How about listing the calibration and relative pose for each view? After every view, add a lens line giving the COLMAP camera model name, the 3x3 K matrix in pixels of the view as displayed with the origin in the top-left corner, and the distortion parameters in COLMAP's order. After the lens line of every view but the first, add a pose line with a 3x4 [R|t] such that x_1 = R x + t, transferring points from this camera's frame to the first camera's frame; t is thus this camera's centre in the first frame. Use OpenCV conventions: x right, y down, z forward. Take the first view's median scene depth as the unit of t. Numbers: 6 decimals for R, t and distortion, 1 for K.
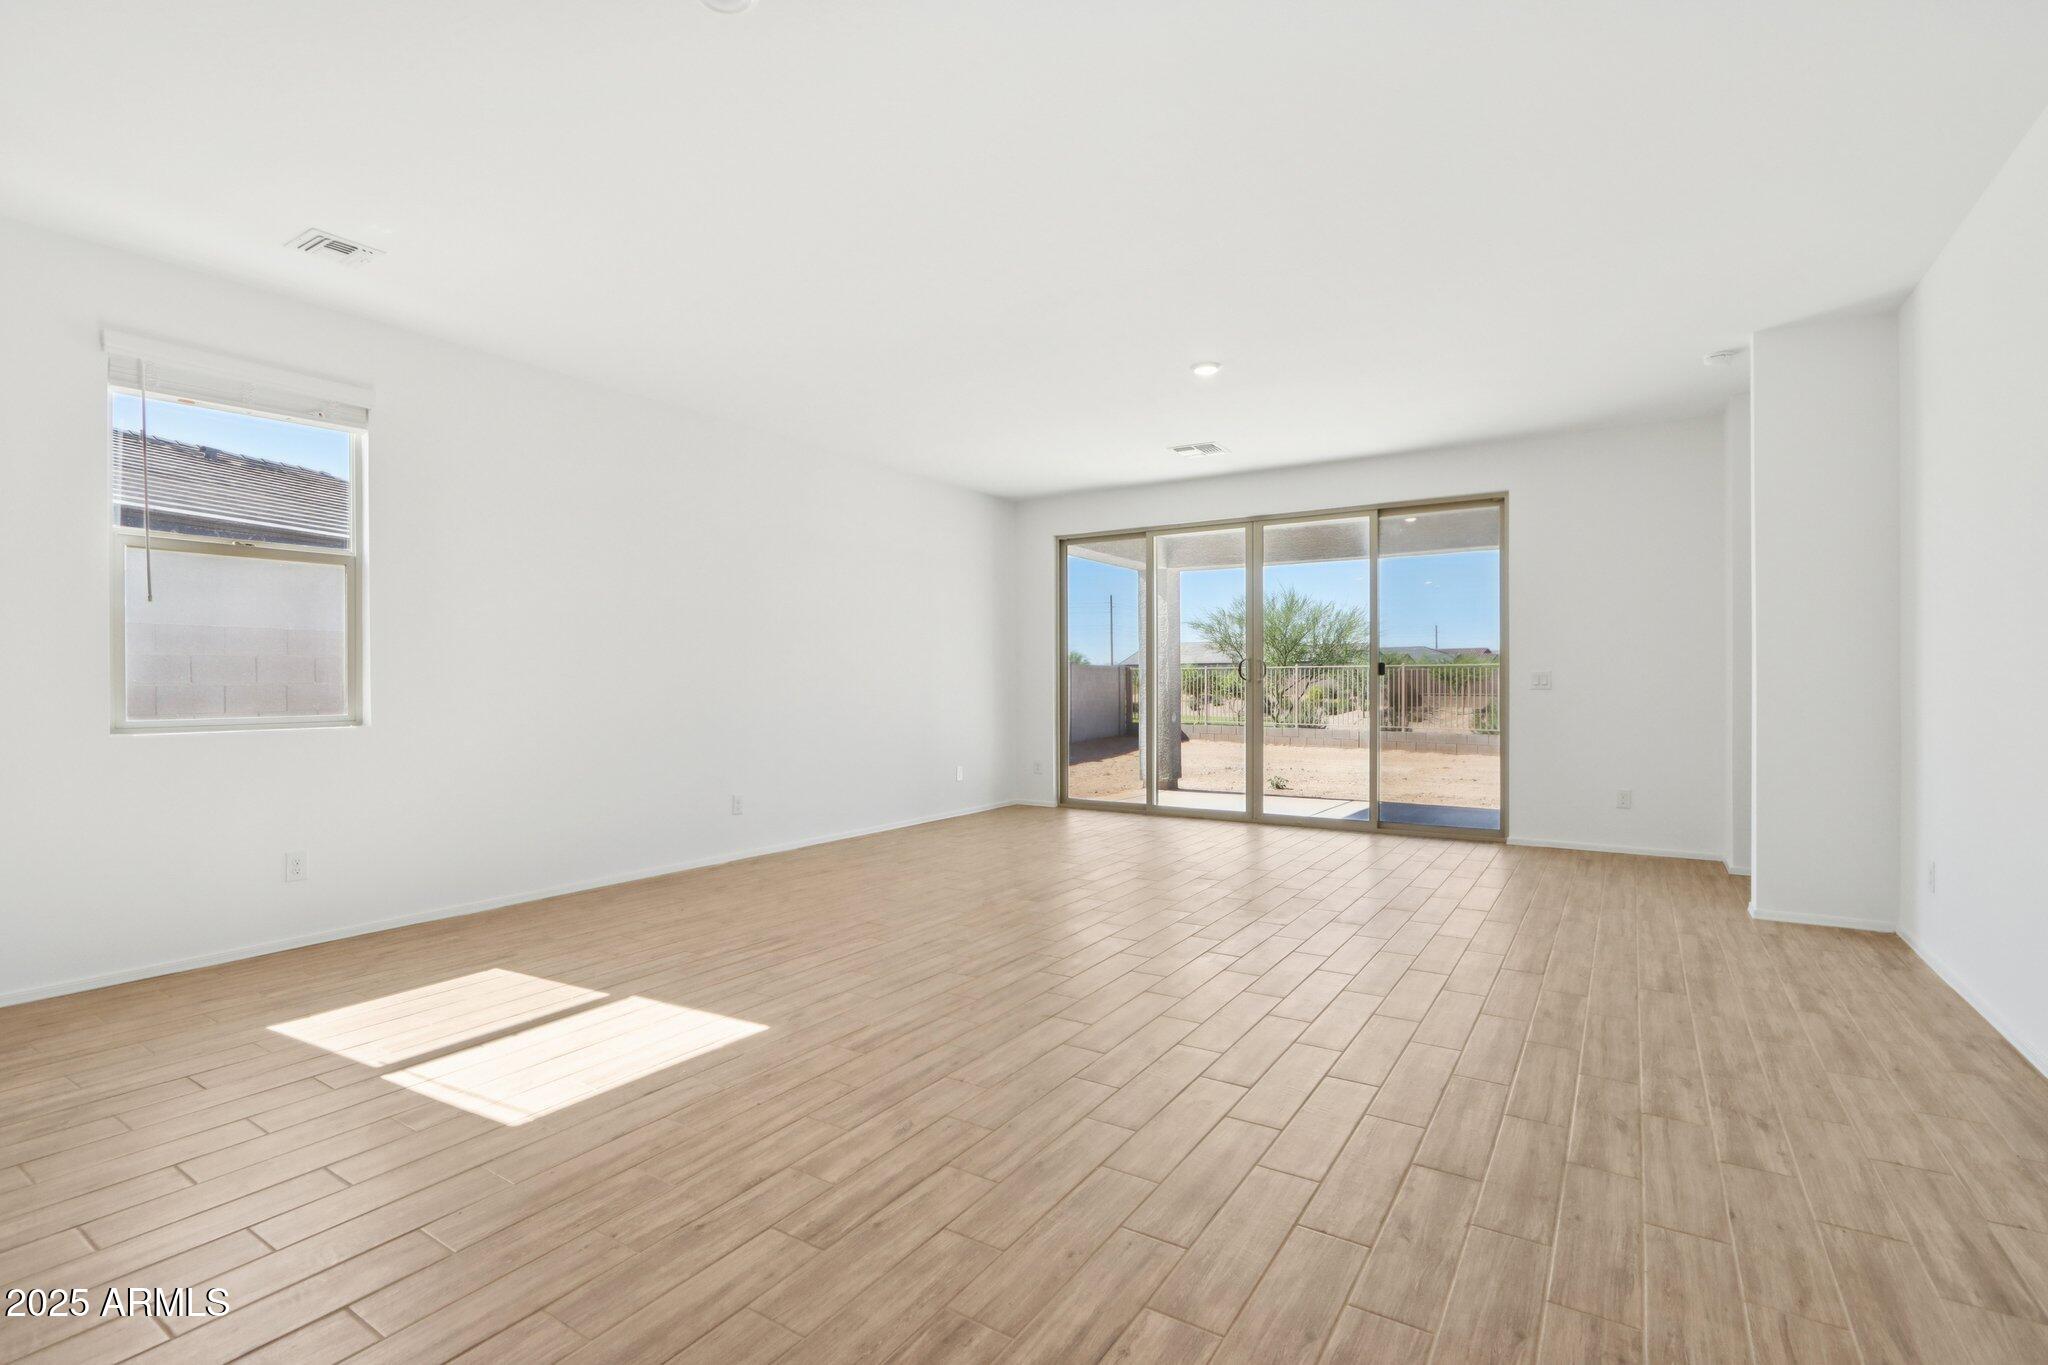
lens RADIAL K [[959.0, 0, 984.4], [0, 959.0, 684.8], [0, 0, 1]] dist [-0.013312, 0.000372]
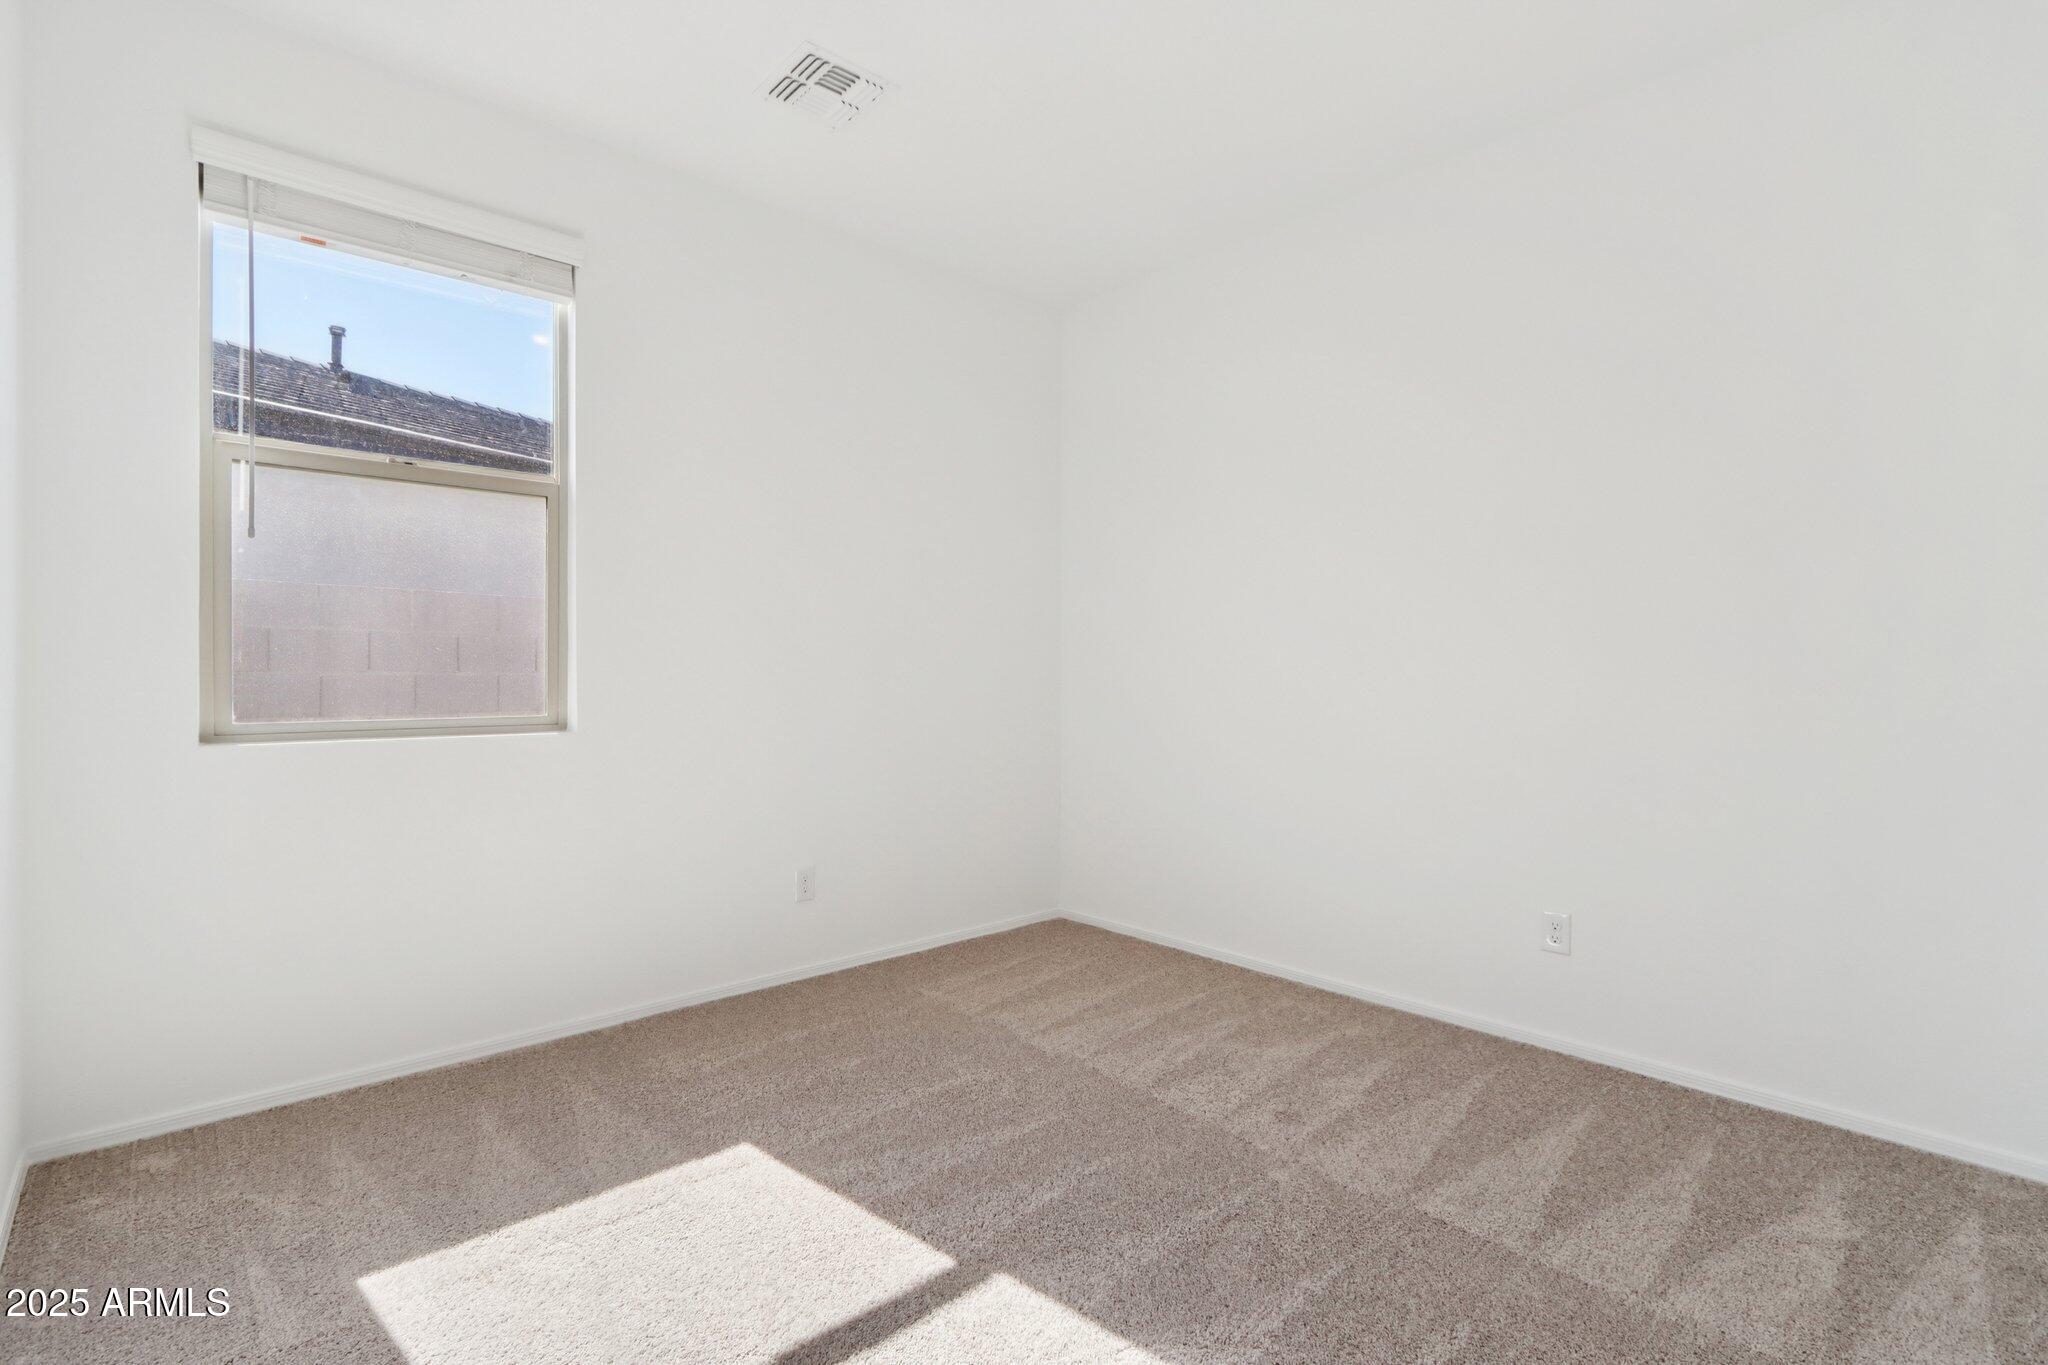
lens RADIAL K [[959.0, 0, 1005.4], [0, 959.0, 665.6], [0, 0, 1]] dist [-0.013312, 0.000372]
pose [[0.977970, -0.006797, -0.208636, -0.147720], [0.002614, 0.999790, -0.020320, 0.007756], [0.208731, 0.019327, 0.977782, 0.289781]]
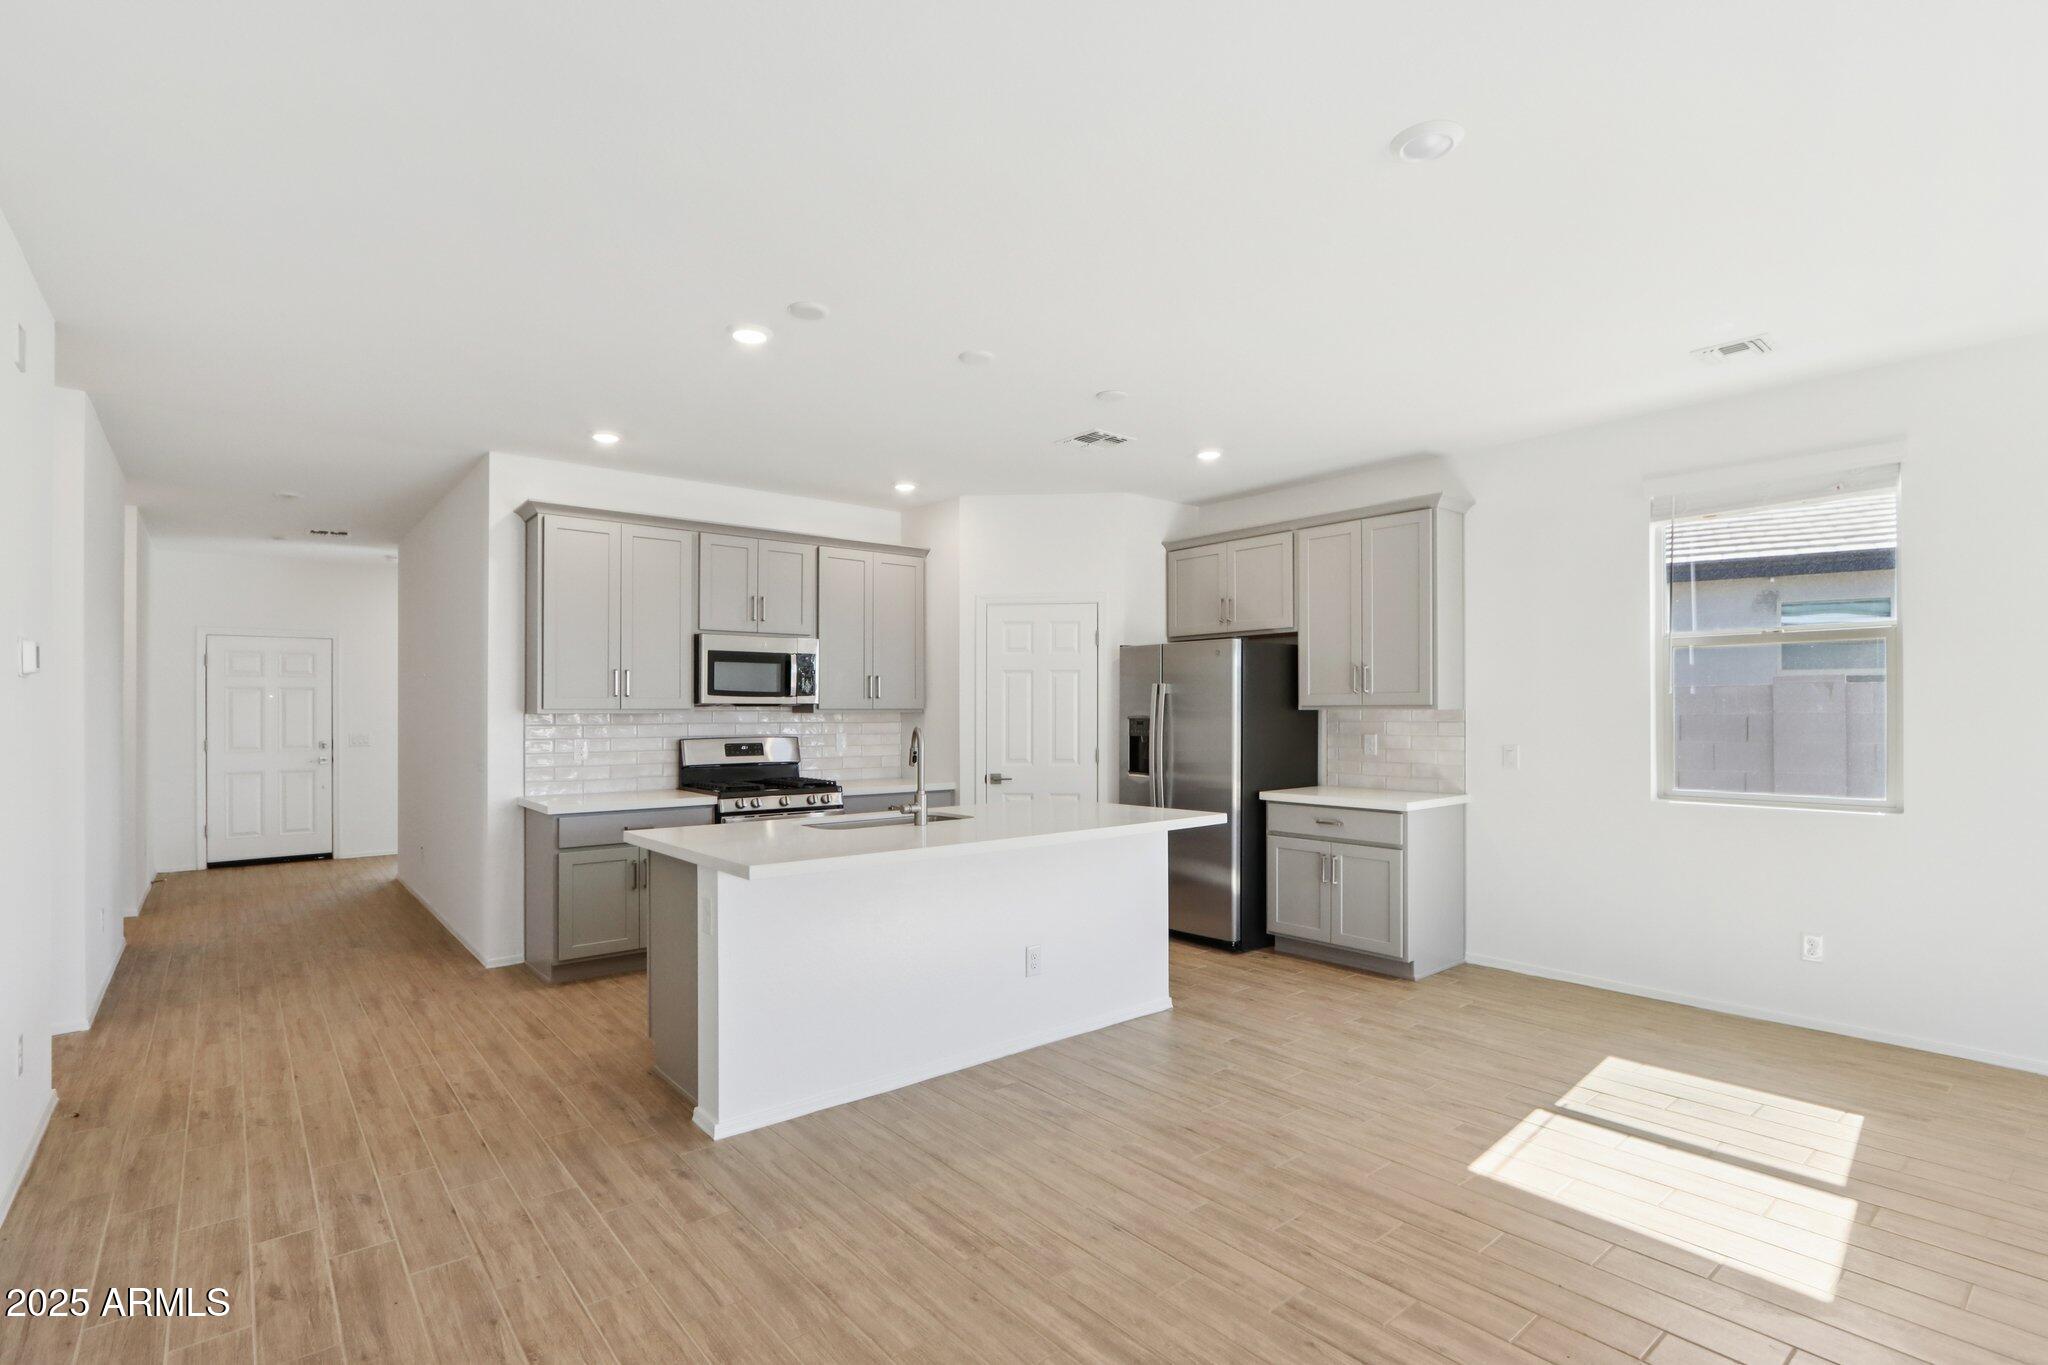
lens RADIAL K [[959.0, 0, 1009.3], [0, 959.0, 714.0], [0, 0, 1]] dist [-0.013312, 0.000372]
pose [[-0.283439, 0.008594, -0.958952, 0.325322], [0.001934, 0.999963, 0.008390, -0.044680], [0.958988, 0.000524, -0.283445, 0.326031]]
